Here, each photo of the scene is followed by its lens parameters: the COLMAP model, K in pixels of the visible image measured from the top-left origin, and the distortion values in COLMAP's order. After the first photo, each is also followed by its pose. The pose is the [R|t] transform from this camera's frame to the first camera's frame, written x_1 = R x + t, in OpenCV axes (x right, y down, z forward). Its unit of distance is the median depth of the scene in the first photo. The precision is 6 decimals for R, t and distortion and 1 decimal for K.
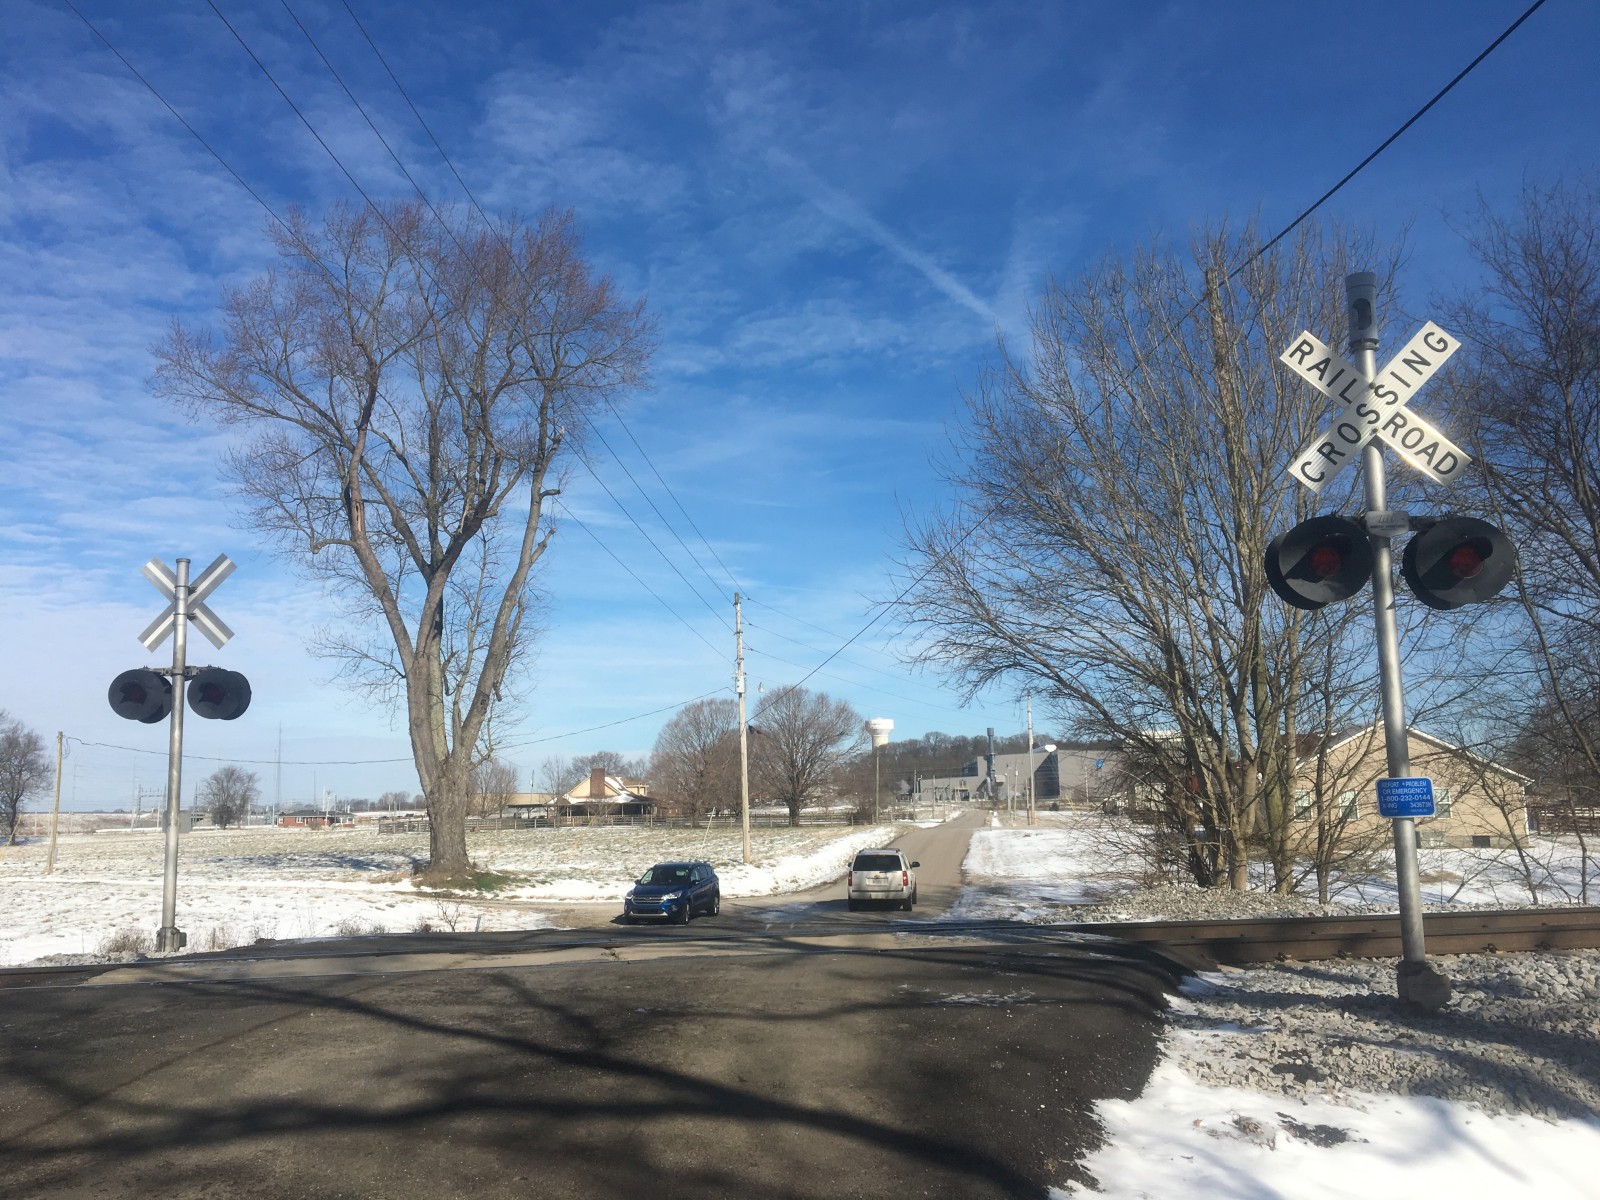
lens RADIAL K [[1317.1, 0, 798.3], [0, 1317.1, 603.9], [0, 0, 1]] dist [0.063091, -0.093126]
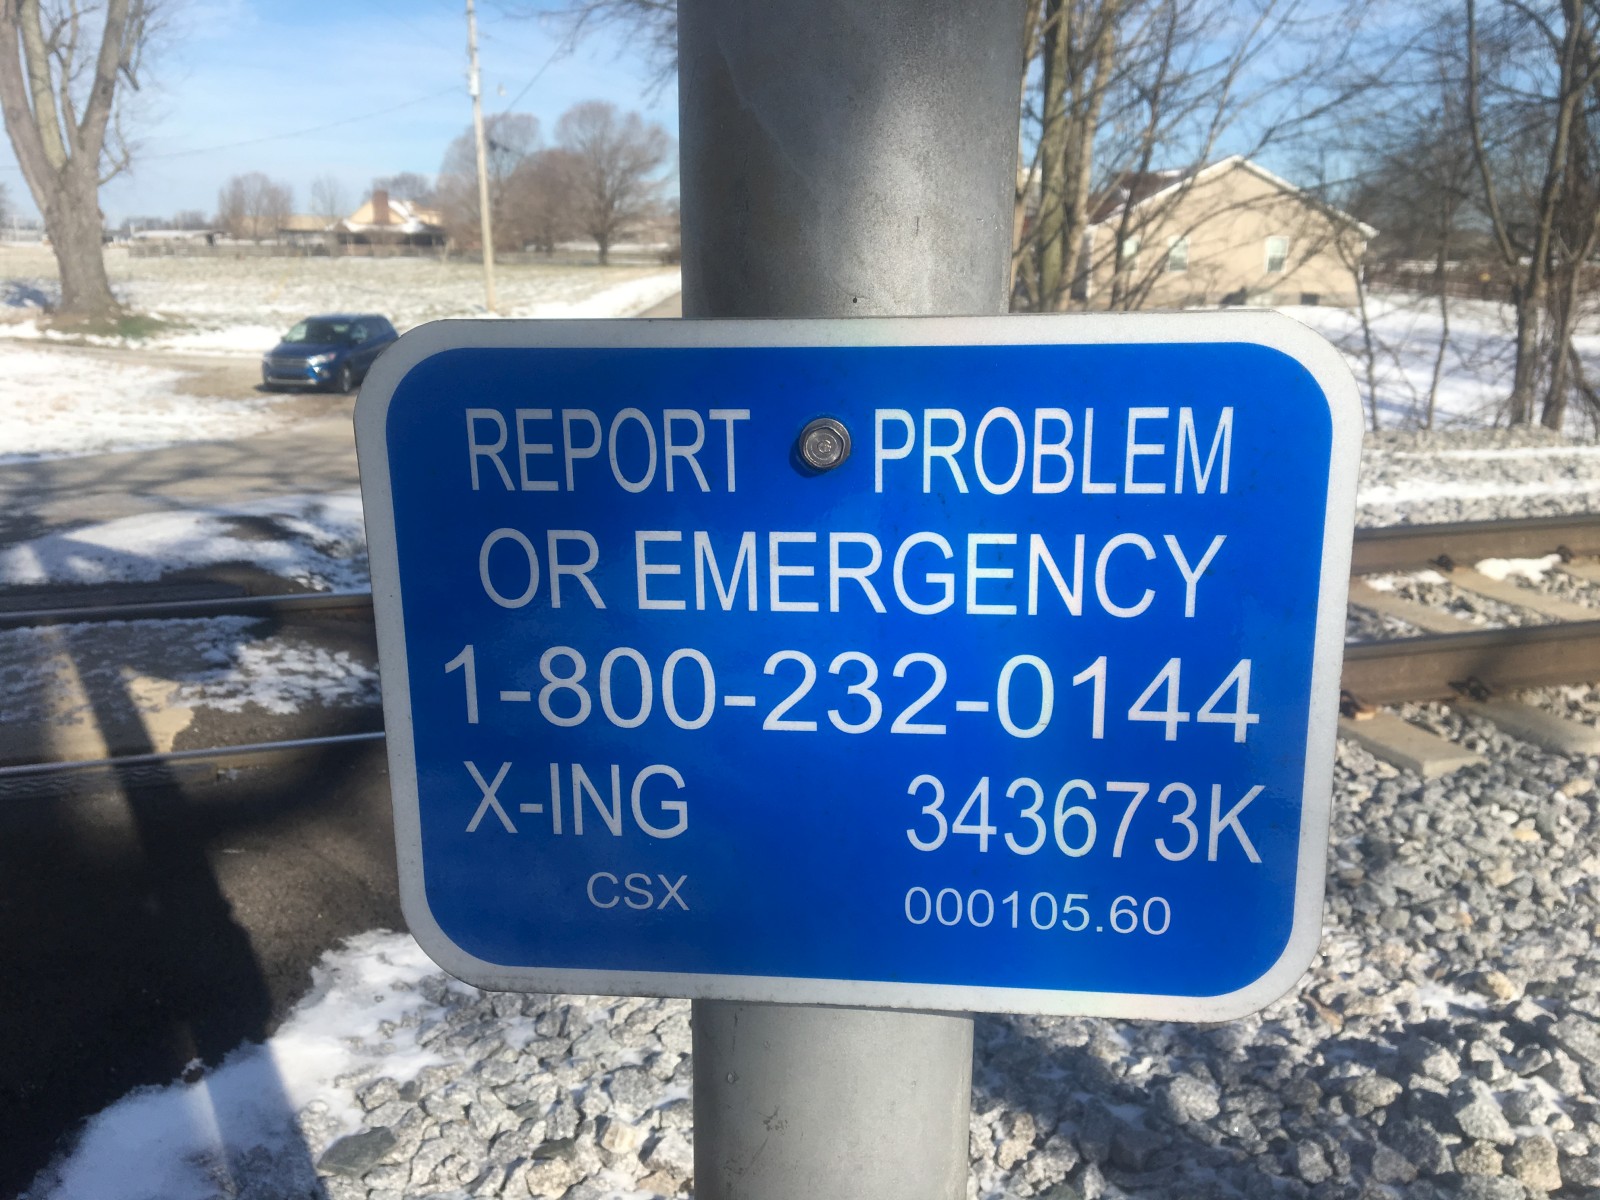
lens RADIAL K [[1317.1, 0, 795.2], [0, 1317.1, 608.1], [0, 0, 1]] dist [0.063091, -0.093126]
pose [[0.993625, -0.003093, 0.112693, 0.122225], [-0.043227, 0.912766, 0.406188, 0.032807], [-0.104119, -0.408470, 0.906814, 0.259335]]
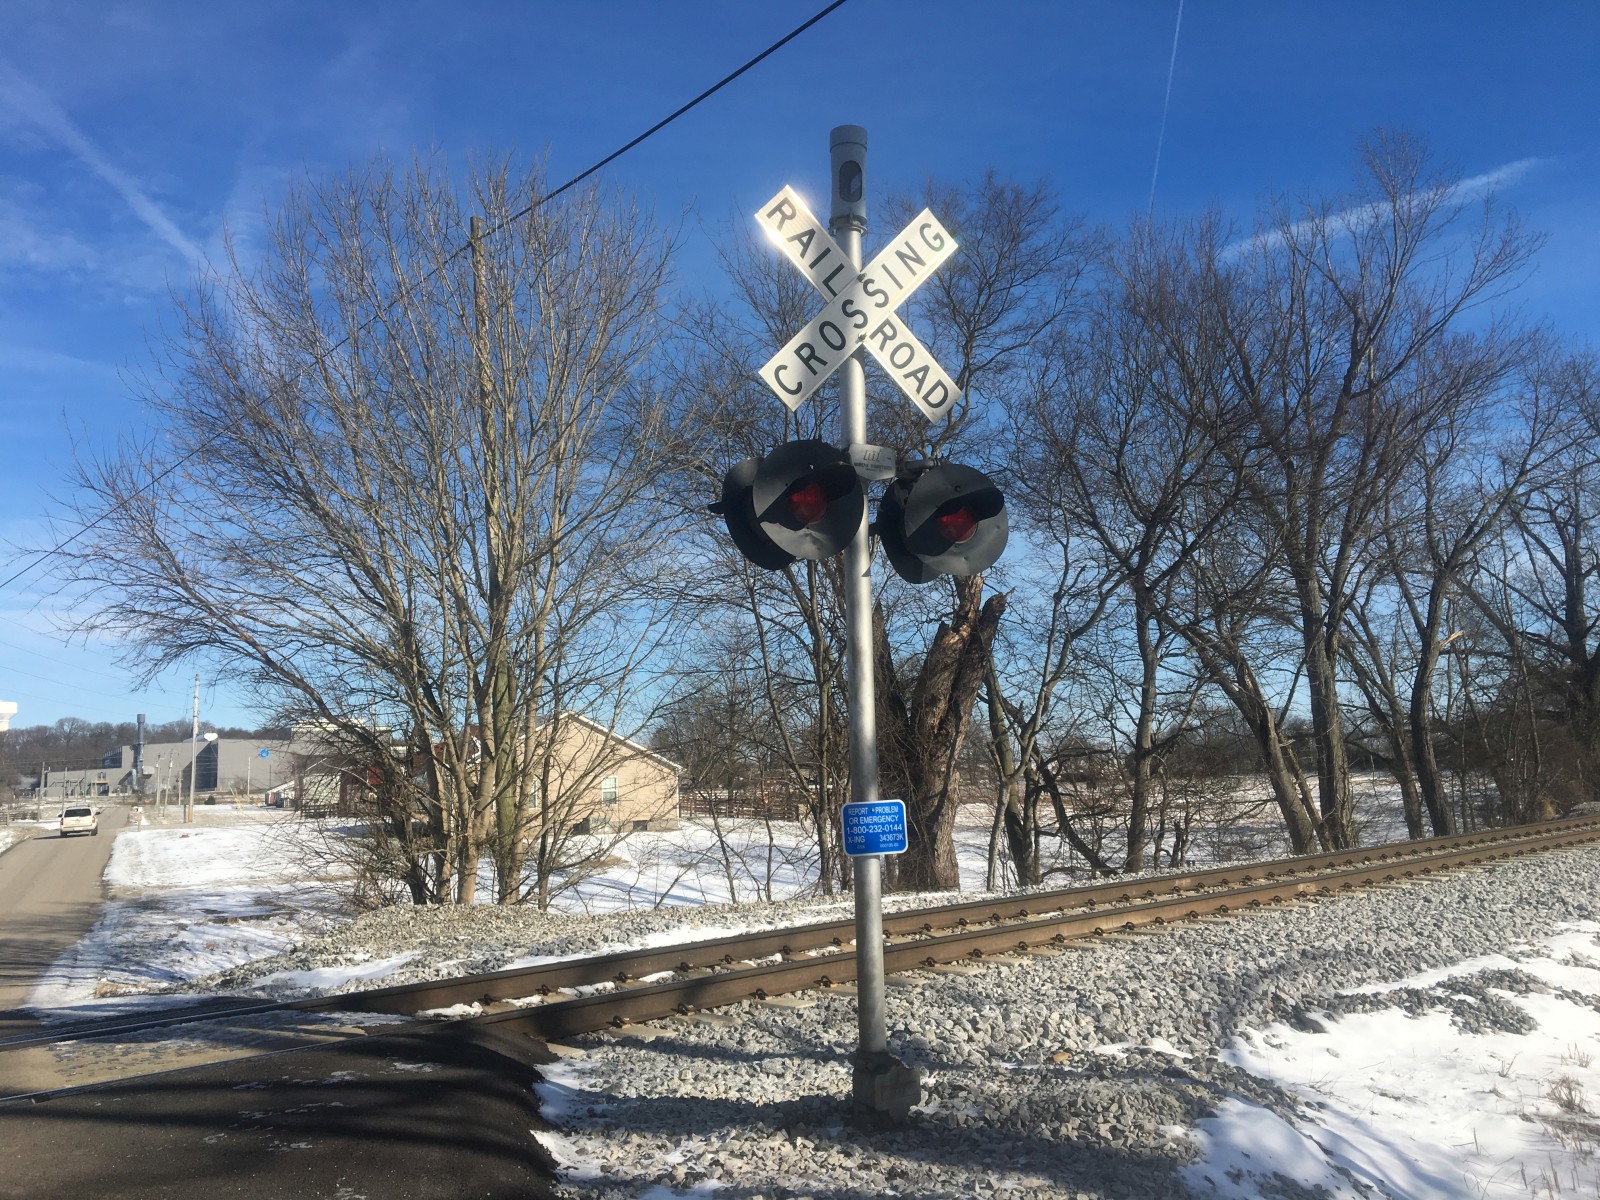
lens RADIAL K [[1317.1, 0, 772.7], [0, 1317.1, 600.0], [0, 0, 1]] dist [0.063091, -0.093126]
pose [[0.832342, 0.066466, 0.550263, -0.002131], [-0.069311, 0.997472, -0.015641, 0.009028], [-0.549911, -0.025121, 0.834845, 0.113192]]
